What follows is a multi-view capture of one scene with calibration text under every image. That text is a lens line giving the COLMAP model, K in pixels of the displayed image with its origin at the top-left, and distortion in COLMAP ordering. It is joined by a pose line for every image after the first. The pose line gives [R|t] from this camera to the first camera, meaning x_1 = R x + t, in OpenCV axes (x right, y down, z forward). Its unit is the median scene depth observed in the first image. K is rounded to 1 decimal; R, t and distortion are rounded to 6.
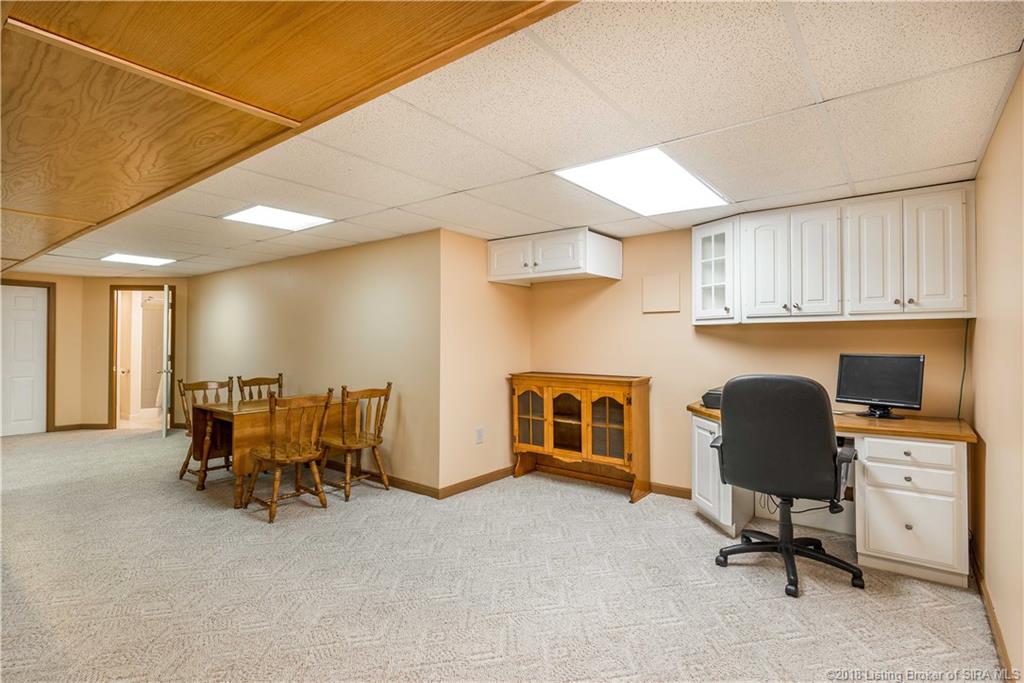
lens RADIAL K [[510.0, 0, 507.4], [0, 510.0, 338.9], [0, 0, 1]] dist [0.004353, 0.000257]
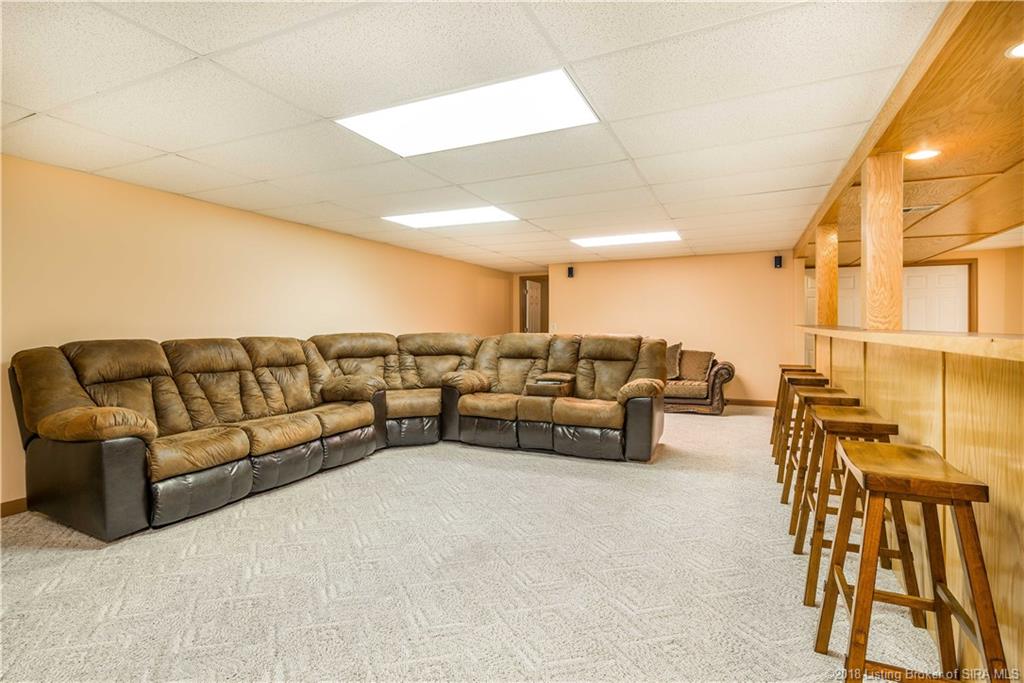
lens RADIAL K [[510.0, 0, 508.8], [0, 510.0, 334.4], [0, 0, 1]] dist [0.004353, 0.000257]
pose [[0.226830, 0.012075, -0.973859, -0.209444], [0.004556, 0.999899, 0.013459, 0.031124], [0.973924, -0.007490, 0.226752, -0.161436]]
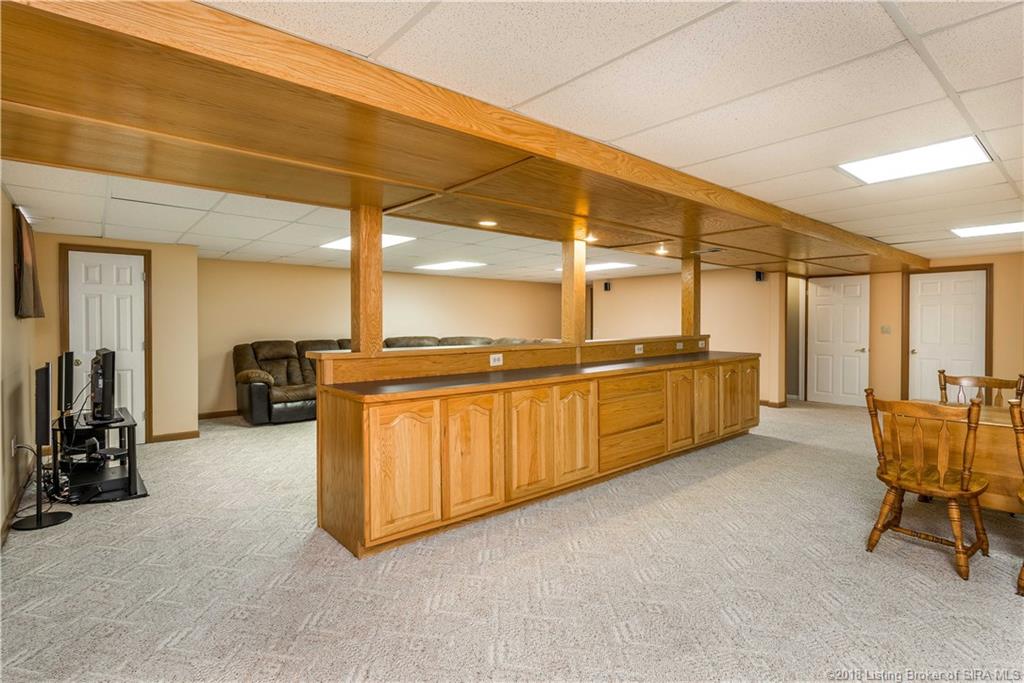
lens RADIAL K [[510.0, 0, 511.8], [0, 510.0, 335.6], [0, 0, 1]] dist [0.004353, 0.000257]
pose [[-0.195625, 0.021217, -0.980449, 0.364427], [0.004962, 0.999775, 0.020645, 0.000220], [0.980666, -0.000827, -0.195687, 0.508417]]
